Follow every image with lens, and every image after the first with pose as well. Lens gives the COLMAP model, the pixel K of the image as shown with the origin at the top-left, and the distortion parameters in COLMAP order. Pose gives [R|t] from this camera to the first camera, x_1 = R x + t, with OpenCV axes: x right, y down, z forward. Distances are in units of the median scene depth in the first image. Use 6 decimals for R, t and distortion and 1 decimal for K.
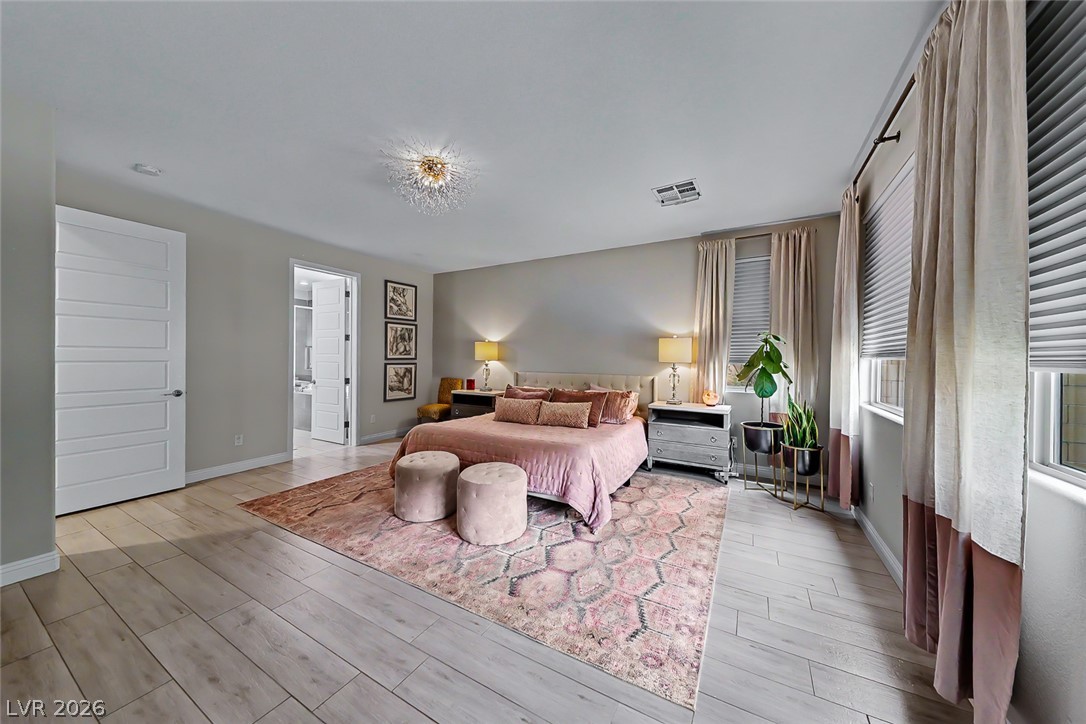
lens RADIAL K [[370.1, 0, 541.0], [0, 370.1, 361.6], [0, 0, 1]] dist [0.015176, -0.007150]
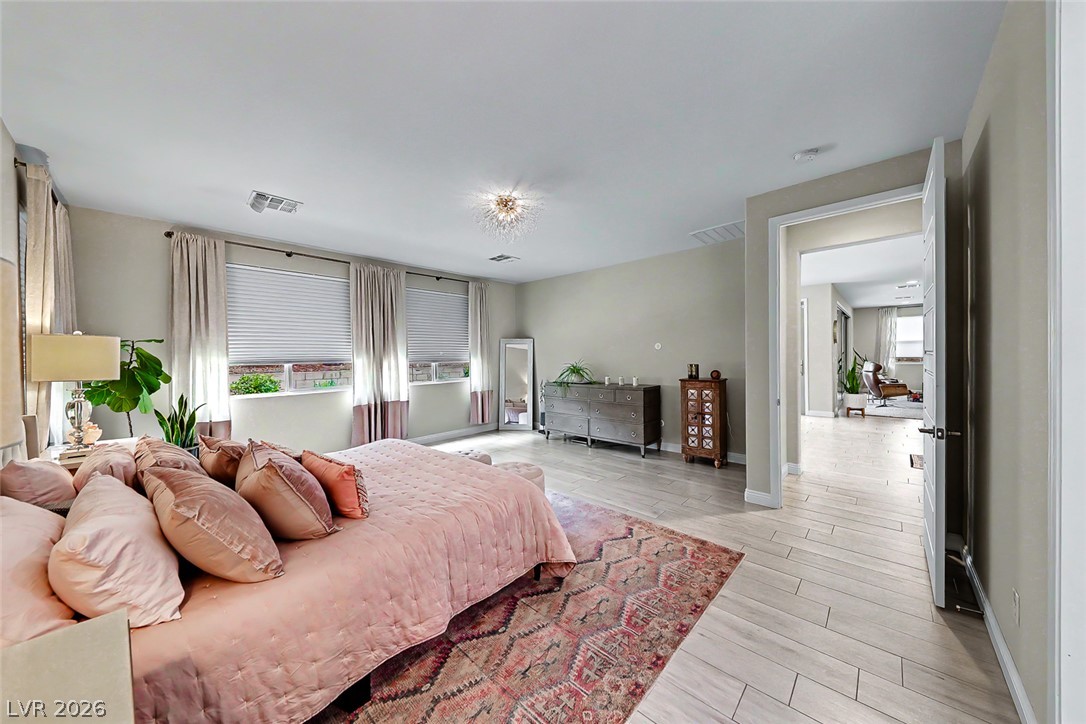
lens RADIAL K [[370.1, 0, 541.0], [0, 370.1, 361.6], [0, 0, 1]] dist [0.015176, -0.007150]
pose [[-0.972777, 0.009137, 0.231565, -0.625192], [0.015918, 0.999497, 0.027430, -0.051541], [-0.231198, 0.030369, -0.972433, 1.981268]]
